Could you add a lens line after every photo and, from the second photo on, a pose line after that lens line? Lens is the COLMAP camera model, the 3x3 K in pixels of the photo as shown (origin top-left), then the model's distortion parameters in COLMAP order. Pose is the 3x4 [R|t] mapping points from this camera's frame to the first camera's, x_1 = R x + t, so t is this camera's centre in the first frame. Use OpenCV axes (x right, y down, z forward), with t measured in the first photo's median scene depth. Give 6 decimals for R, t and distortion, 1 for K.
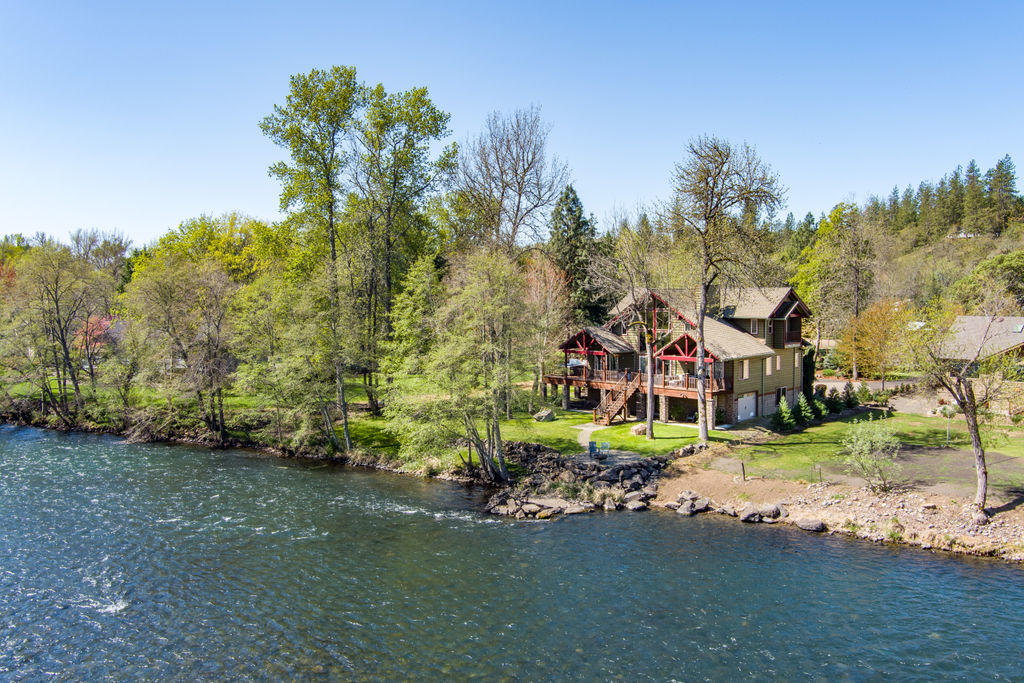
lens RADIAL K [[833.9, 0, 512.0], [0, 833.9, 341.5], [0, 0, 1]] dist [-0.073690, 0.000348]
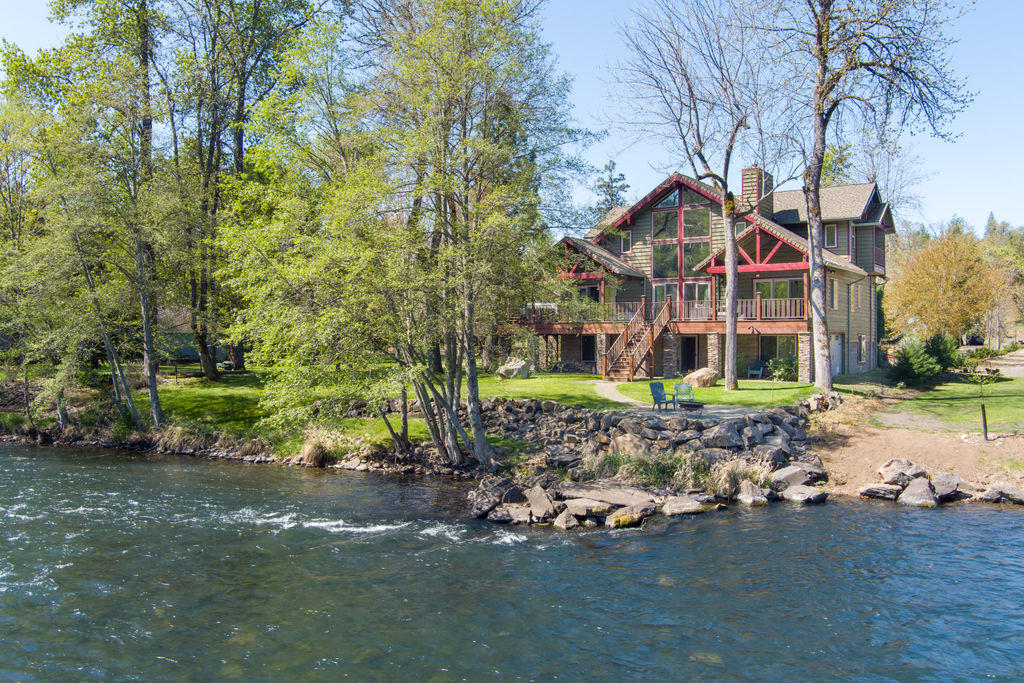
lens RADIAL K [[833.9, 0, 512.0], [0, 833.9, 341.5], [0, 0, 1]] dist [-0.073690, 0.000348]
pose [[0.982496, 0.012738, 0.185848, -0.081461], [-0.000991, 0.998003, -0.063164, 0.122462], [-0.186281, 0.061874, 0.980546, 0.498152]]
